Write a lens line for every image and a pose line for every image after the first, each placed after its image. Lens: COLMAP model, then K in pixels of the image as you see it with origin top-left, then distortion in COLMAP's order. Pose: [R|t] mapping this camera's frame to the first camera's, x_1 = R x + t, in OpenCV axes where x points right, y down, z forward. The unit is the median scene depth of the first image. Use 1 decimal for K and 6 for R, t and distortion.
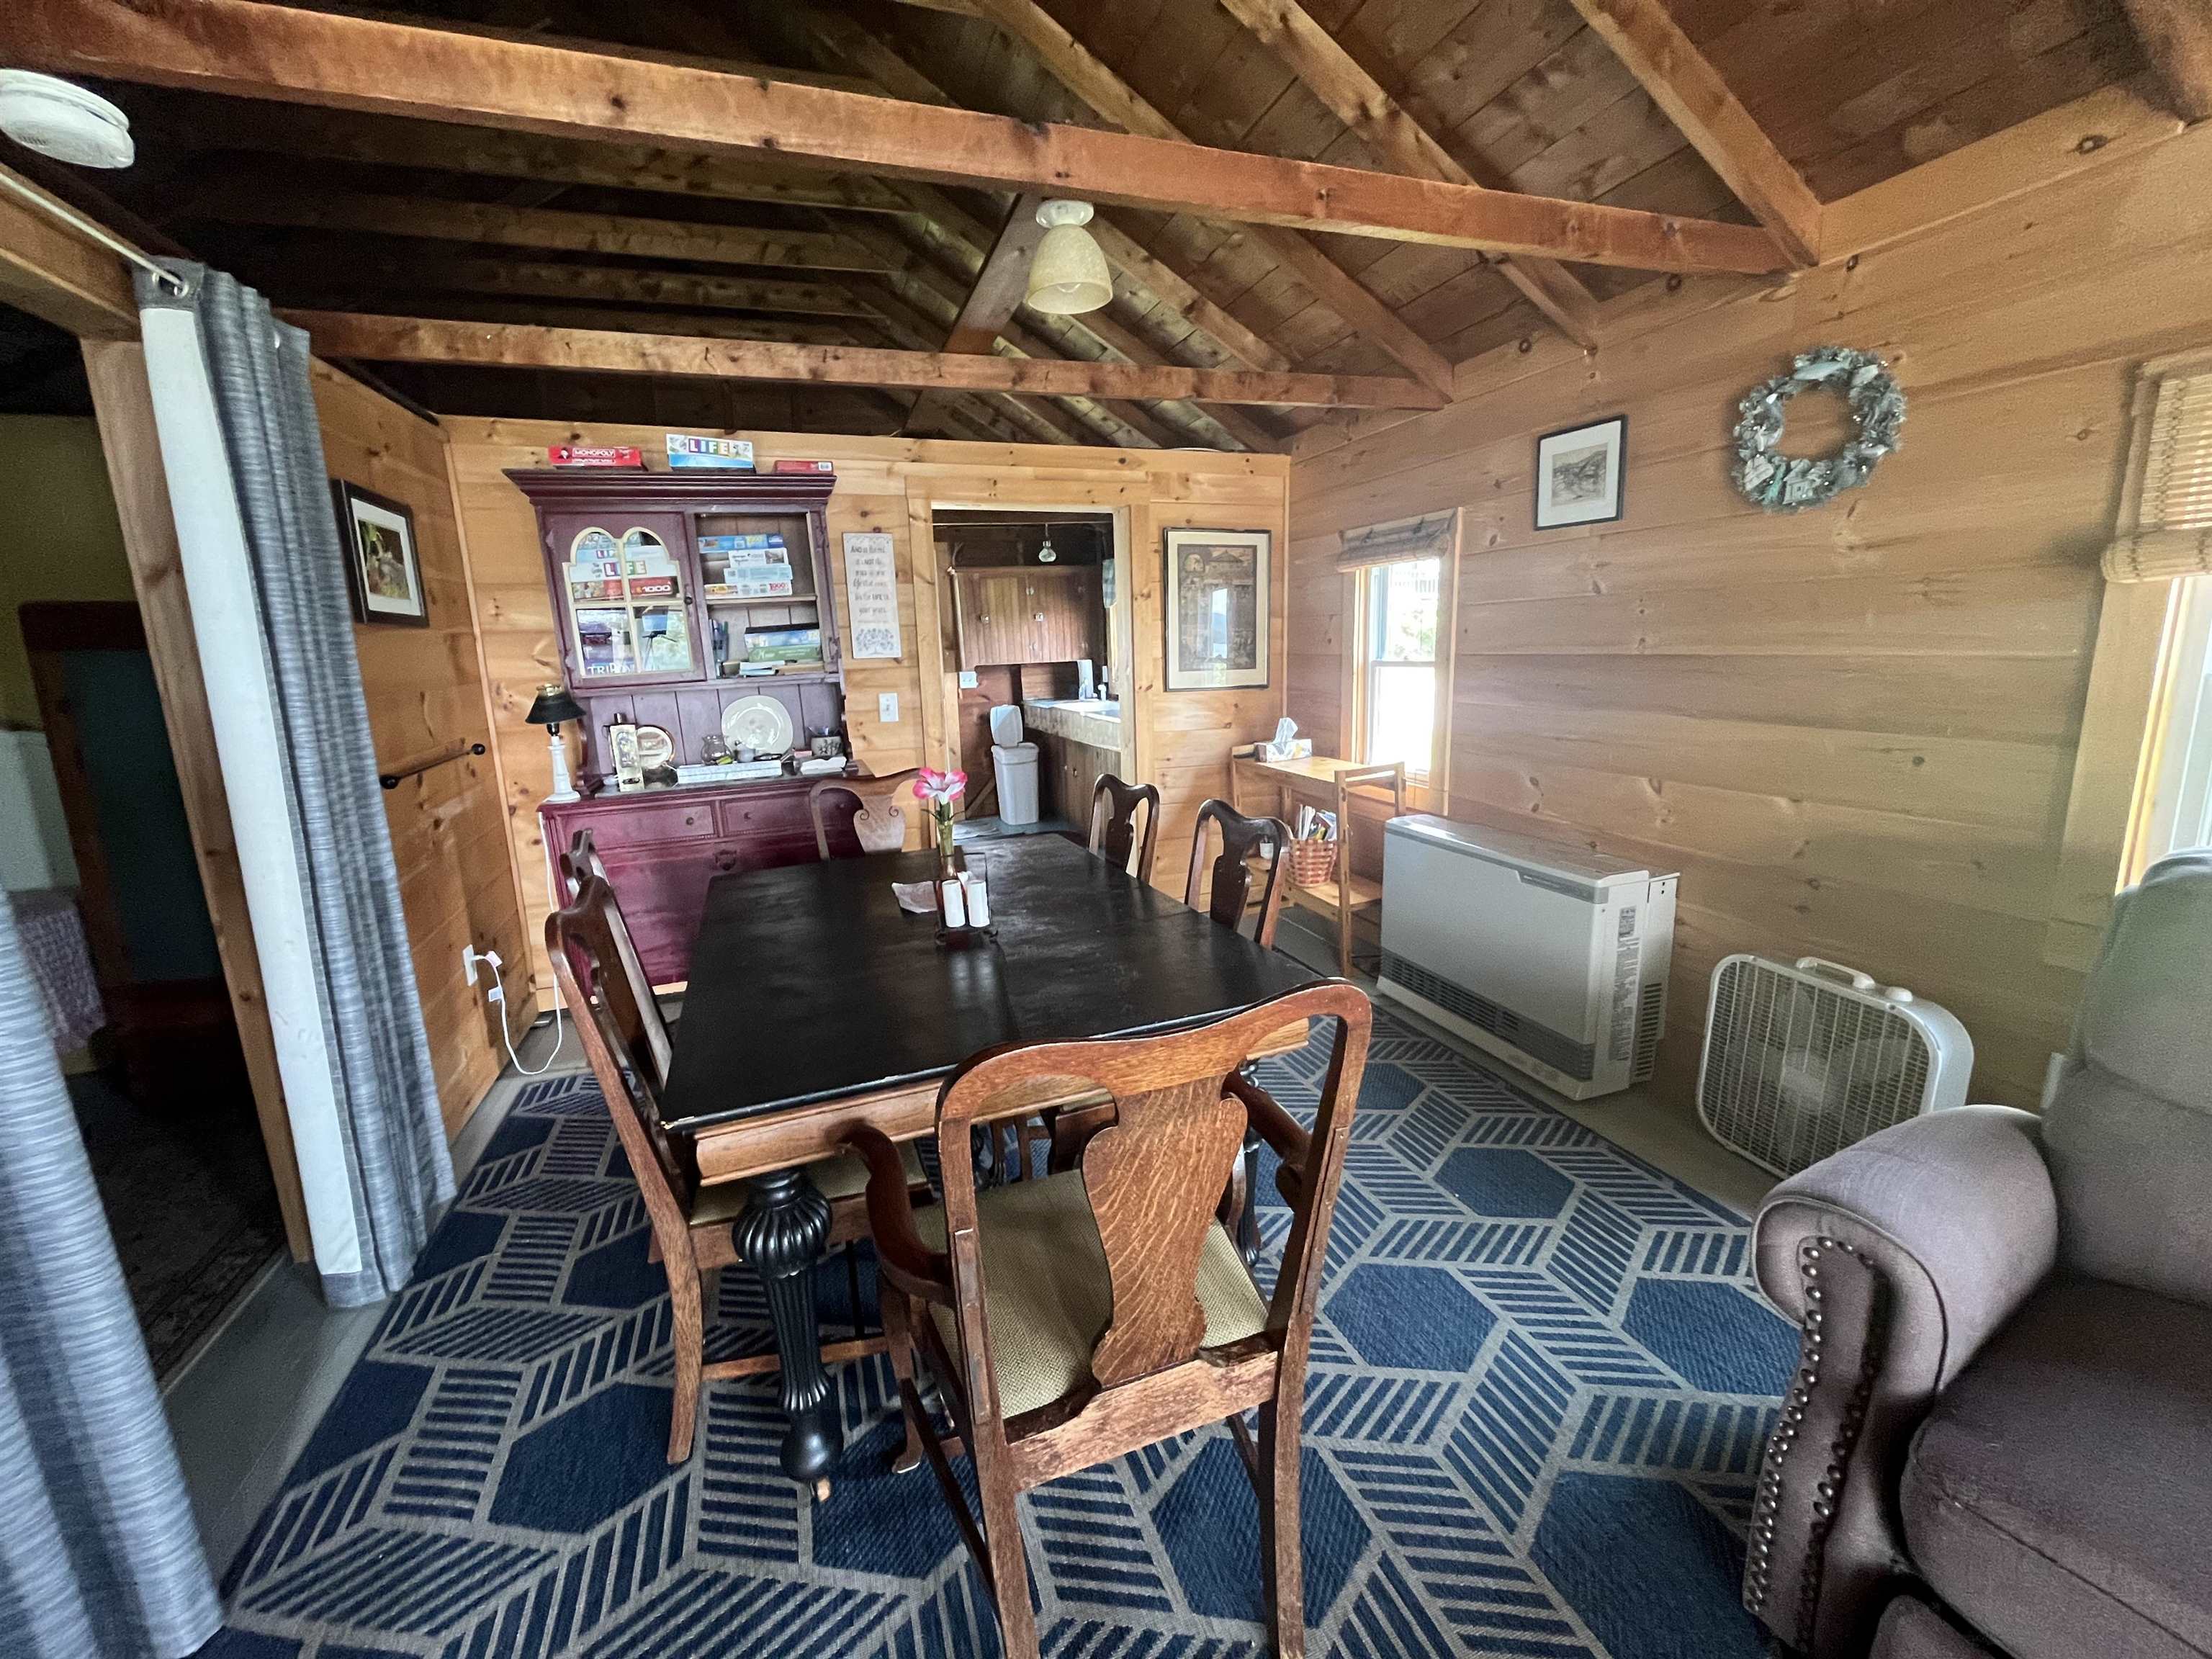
lens RADIAL K [[895.4, 0, 1101.7], [0, 895.4, 821.5], [0, 0, 1]] dist [-0.003173, 0.001101]
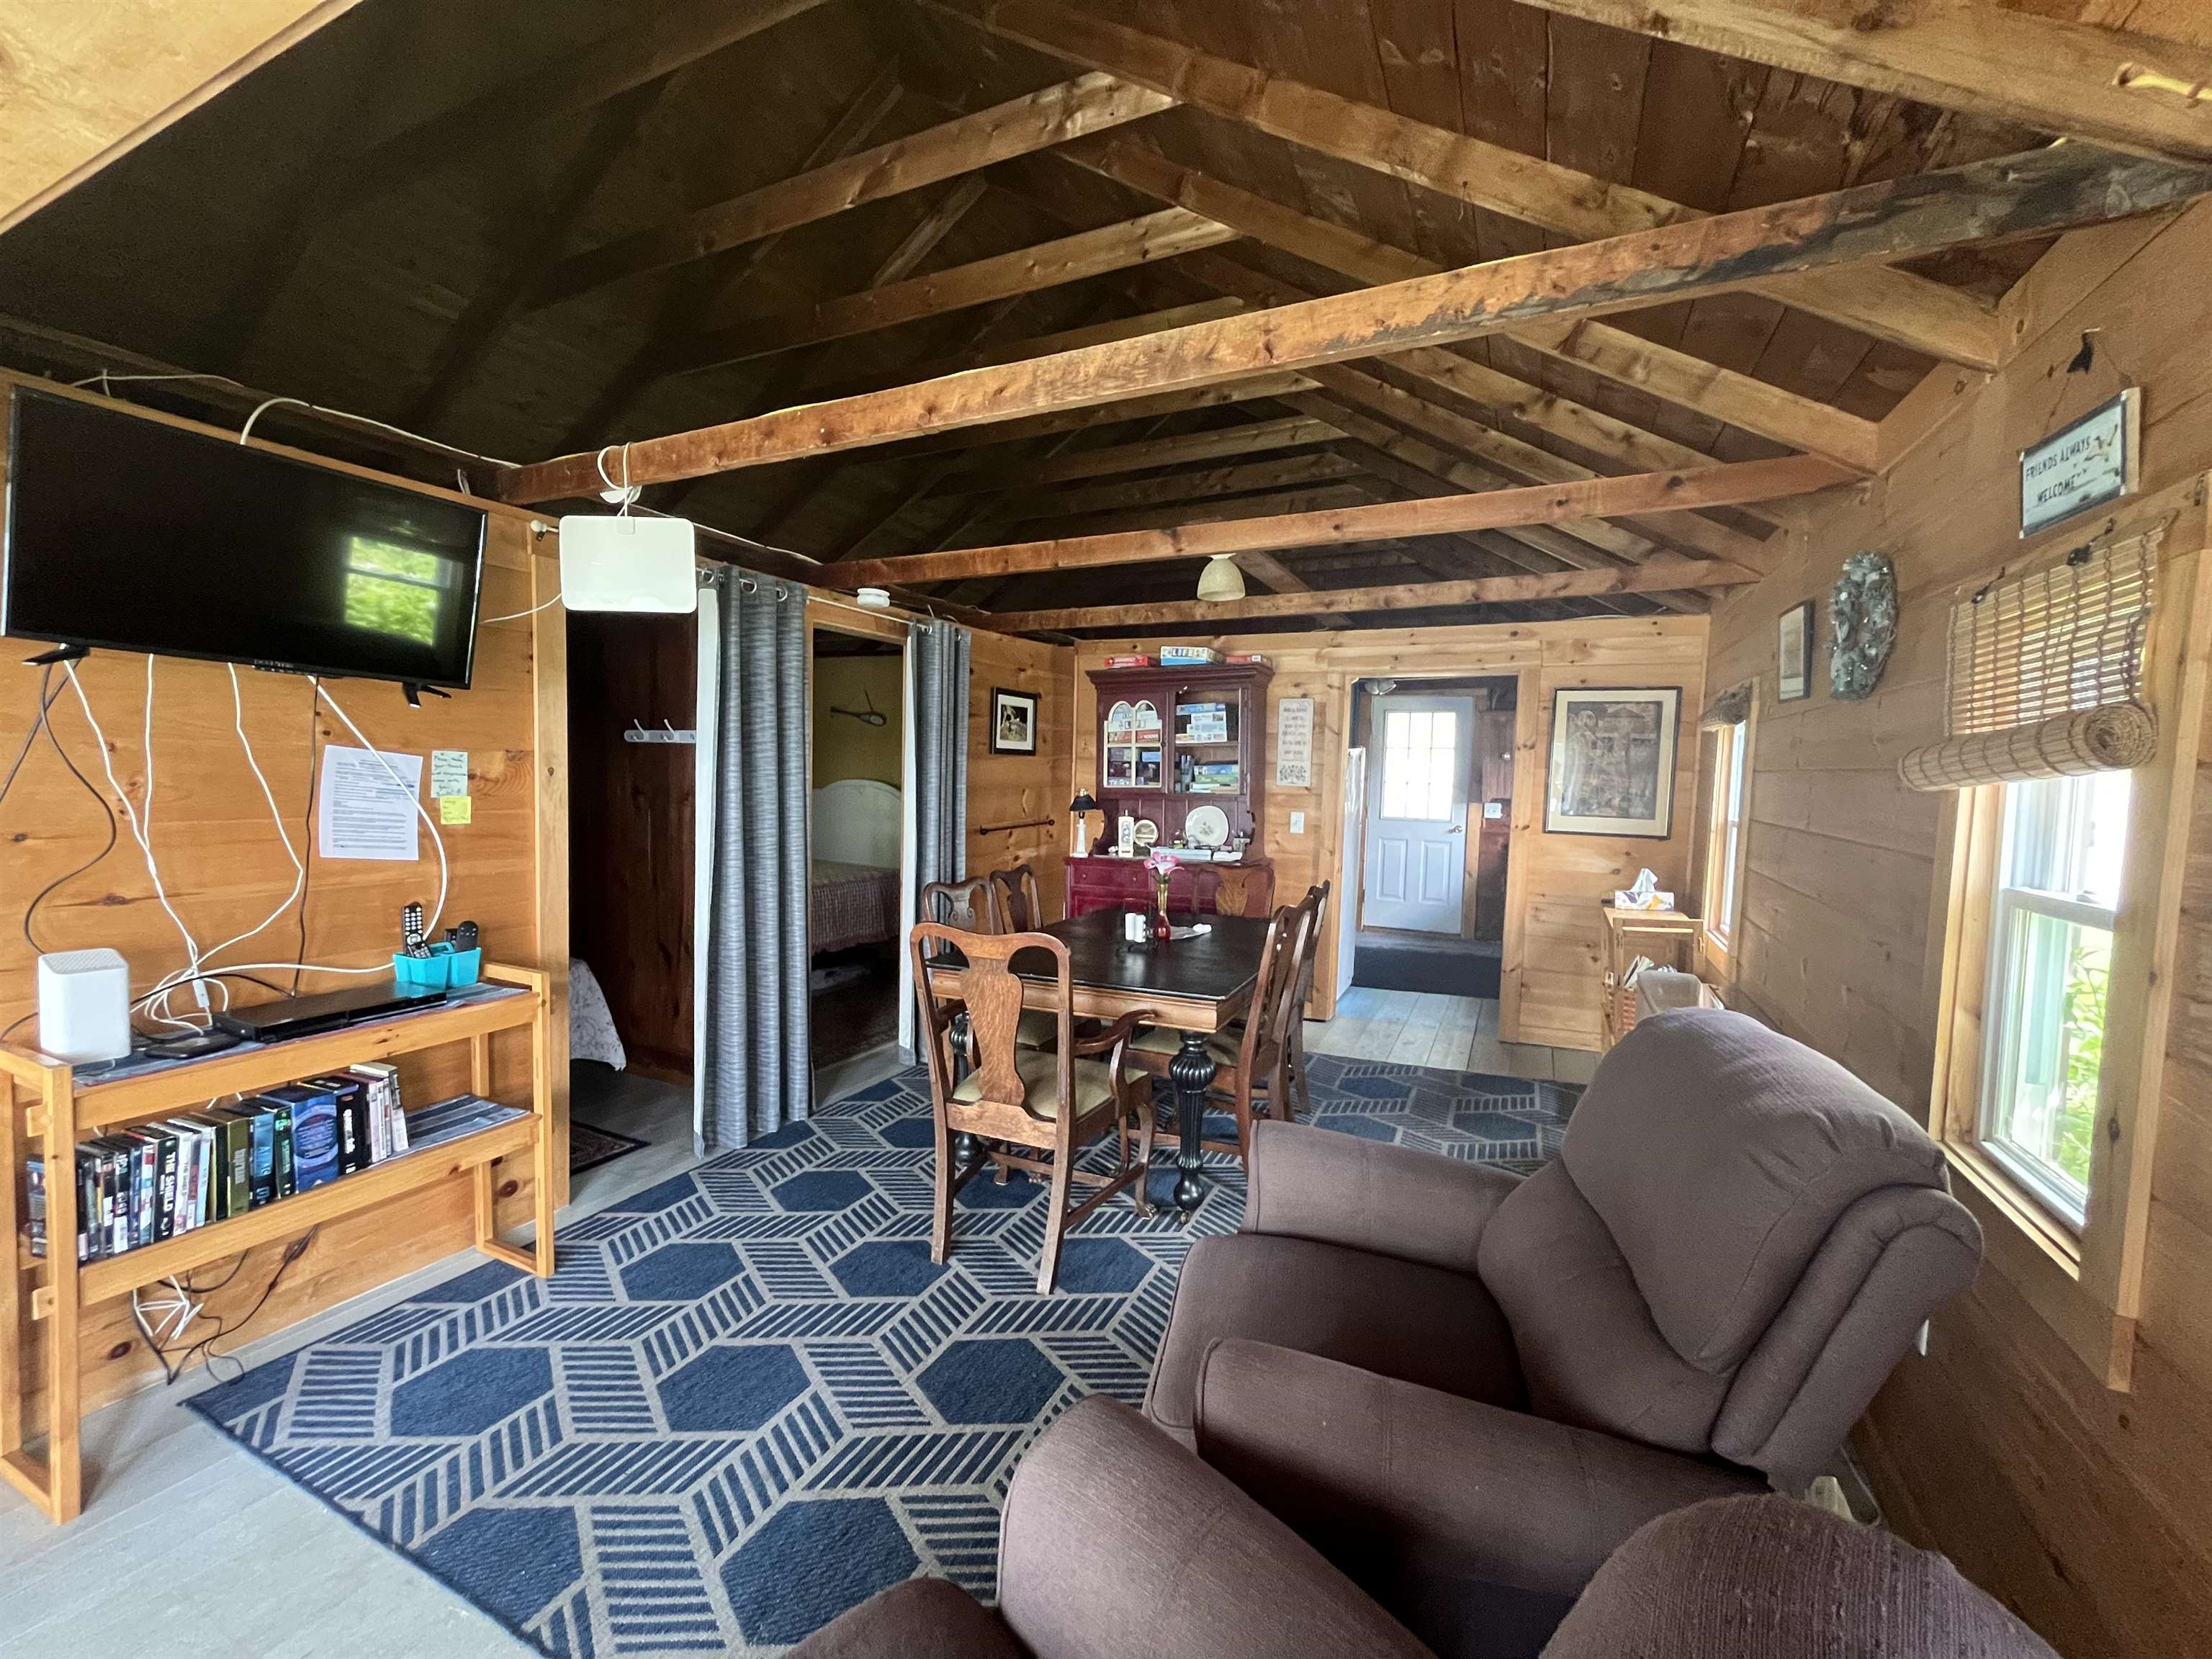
lens RADIAL K [[895.4, 0, 1109.8], [0, 895.4, 823.4], [0, 0, 1]] dist [-0.003173, 0.001101]
pose [[0.710202, 0.089991, -0.698223, 0.585423], [-0.179106, 0.982259, -0.055580, -0.000106], [0.680834, 0.164529, 0.713720, -0.184438]]
